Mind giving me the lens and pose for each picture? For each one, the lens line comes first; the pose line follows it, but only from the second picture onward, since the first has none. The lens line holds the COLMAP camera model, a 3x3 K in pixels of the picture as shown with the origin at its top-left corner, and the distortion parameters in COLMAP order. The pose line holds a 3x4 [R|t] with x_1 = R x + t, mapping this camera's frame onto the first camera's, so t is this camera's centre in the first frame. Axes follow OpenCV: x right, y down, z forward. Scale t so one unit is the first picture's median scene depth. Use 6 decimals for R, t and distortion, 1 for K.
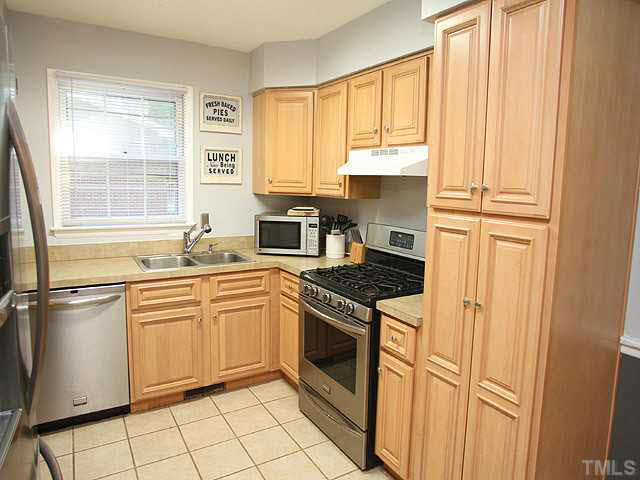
lens RADIAL K [[416.7, 0, 317.9], [0, 416.7, 233.8], [0, 0, 1]] dist [-0.049890, 0.019372]
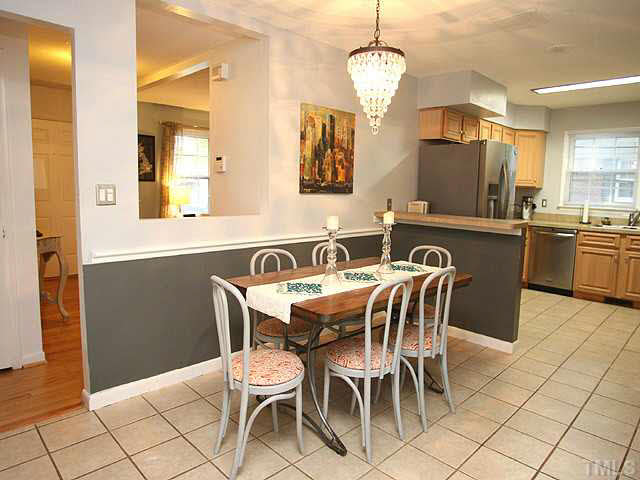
lens RADIAL K [[416.7, 0, 313.5], [0, 416.7, 236.2], [0, 0, 1]] dist [-0.049890, 0.019372]
pose [[0.242104, 0.103339, -0.964731, 1.055882], [-0.137804, 0.987894, 0.071238, 0.158972], [0.960414, 0.115697, 0.253413, -0.708575]]
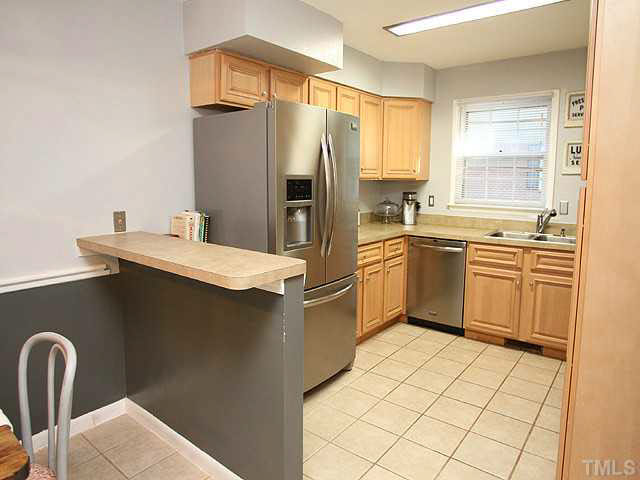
lens RADIAL K [[416.7, 0, 322.2], [0, 416.7, 236.9], [0, 0, 1]] dist [-0.049890, 0.019372]
pose [[0.371839, 0.113366, -0.921349, 0.583575], [-0.109216, 0.990964, 0.077854, 0.036863], [0.921850, 0.071677, 0.380860, -0.018915]]
